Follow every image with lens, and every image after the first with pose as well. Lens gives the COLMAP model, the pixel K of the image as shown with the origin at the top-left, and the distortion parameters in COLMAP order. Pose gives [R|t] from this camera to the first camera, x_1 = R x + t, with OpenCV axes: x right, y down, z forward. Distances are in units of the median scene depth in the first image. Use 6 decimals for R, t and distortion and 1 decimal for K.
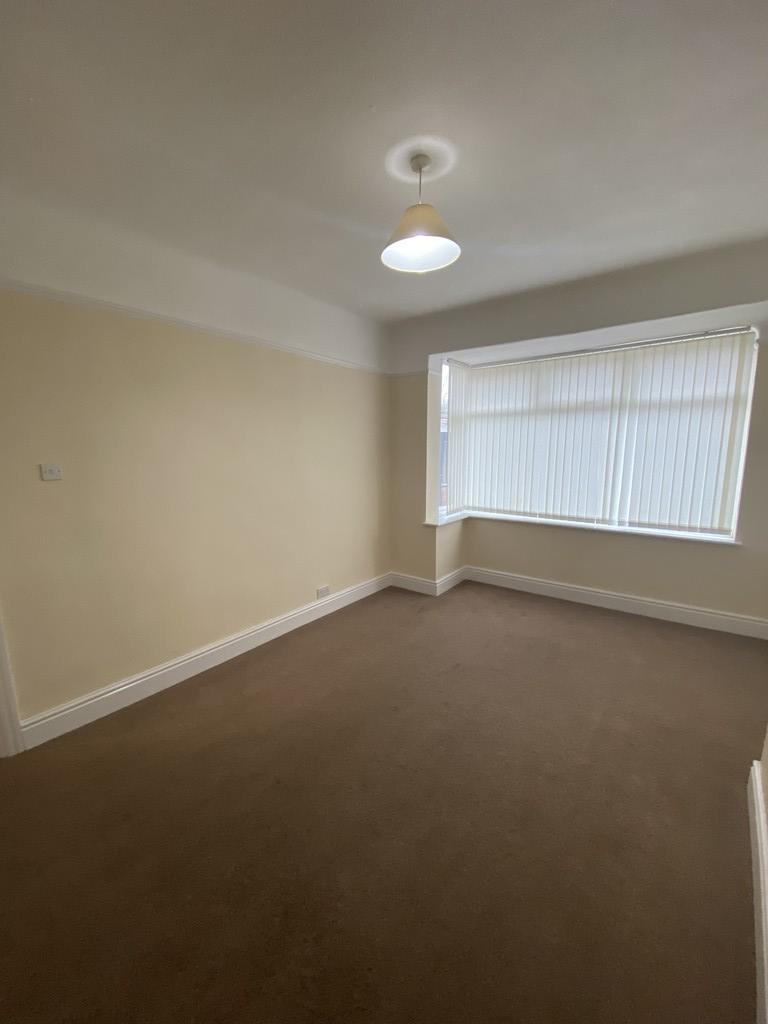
lens RADIAL K [[416.1, 0, 378.9], [0, 416.1, 510.7], [0, 0, 1]] dist [0.003039, -0.003947]
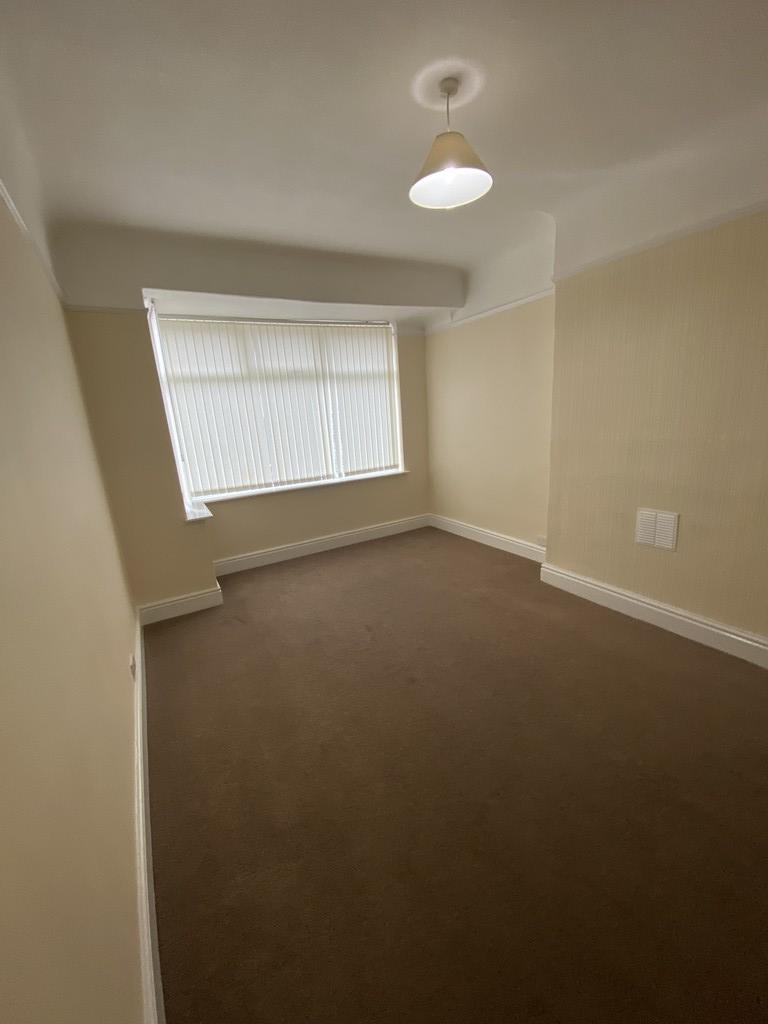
lens RADIAL K [[416.1, 0, 392.0], [0, 416.1, 518.1], [0, 0, 1]] dist [0.003039, -0.003947]
pose [[0.362445, -0.251224, 0.897508, -0.473407], [0.198197, 0.961735, 0.189164, -0.047860], [-0.910688, 0.109322, 0.398368, 0.385697]]
